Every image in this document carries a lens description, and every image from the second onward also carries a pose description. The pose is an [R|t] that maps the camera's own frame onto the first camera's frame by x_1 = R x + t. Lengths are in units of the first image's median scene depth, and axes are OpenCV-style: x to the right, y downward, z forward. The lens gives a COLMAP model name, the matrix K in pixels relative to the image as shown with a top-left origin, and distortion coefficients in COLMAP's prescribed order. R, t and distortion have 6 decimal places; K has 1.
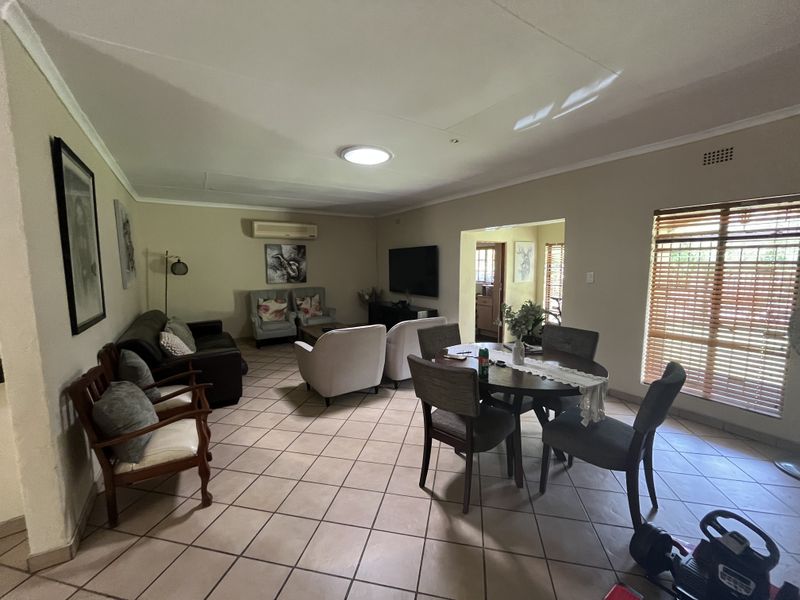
lens RADIAL K [[318.9, 0, 400.4], [0, 318.9, 291.7], [0, 0, 1]] dist [0.000023, 0.000166]
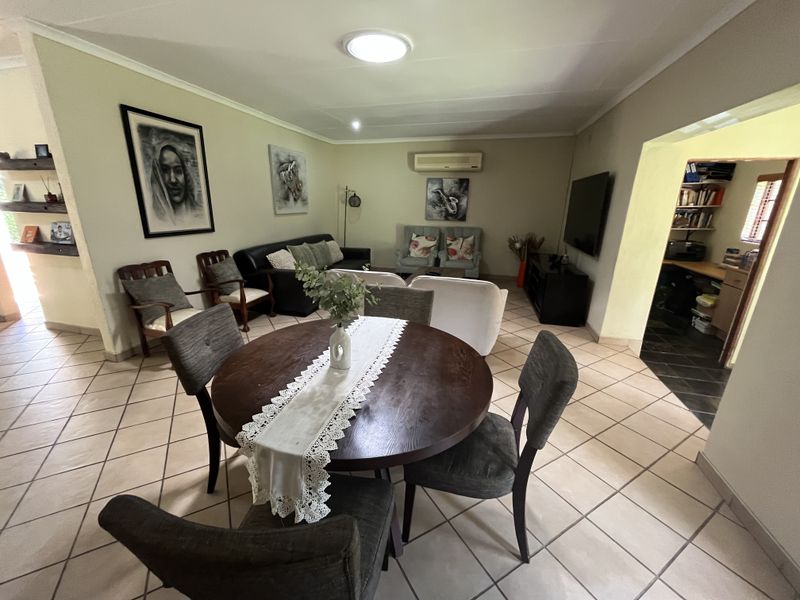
lens RADIAL K [[322.6, 0, 397.7], [0, 322.6, 296.8], [0, 0, 1]] dist [-0.002777, -0.000155]
pose [[0.667292, 0.231646, -0.707857, 0.294594], [-0.088221, 0.968296, 0.233709, -0.019578], [0.739553, -0.093504, 0.666572, 0.237232]]
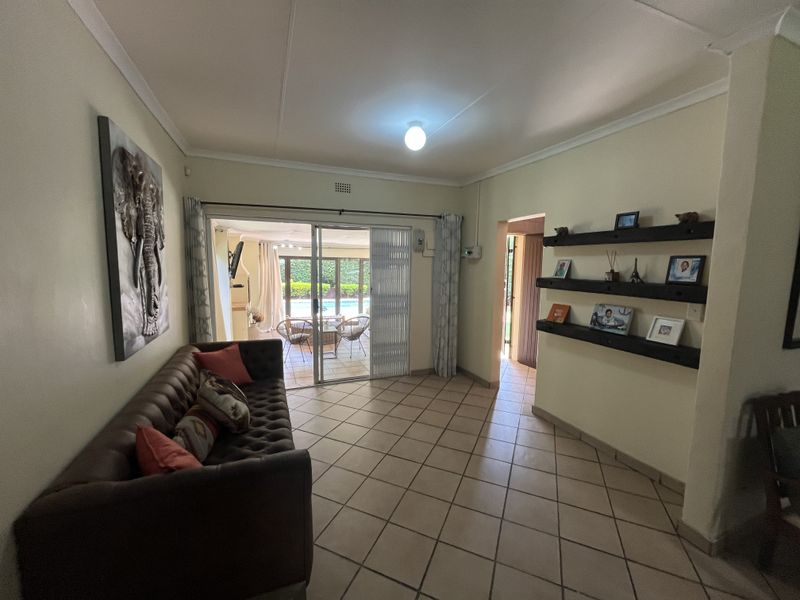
lens RADIAL K [[322.6, 0, 397.7], [0, 322.6, 296.8], [0, 0, 1]] dist [-0.002777, -0.000155]
pose [[-0.208949, 0.107568, -0.971992, 0.023679], [-0.089177, 0.987695, 0.128476, -0.007349], [0.973852, 0.113524, -0.196786, 0.030217]]
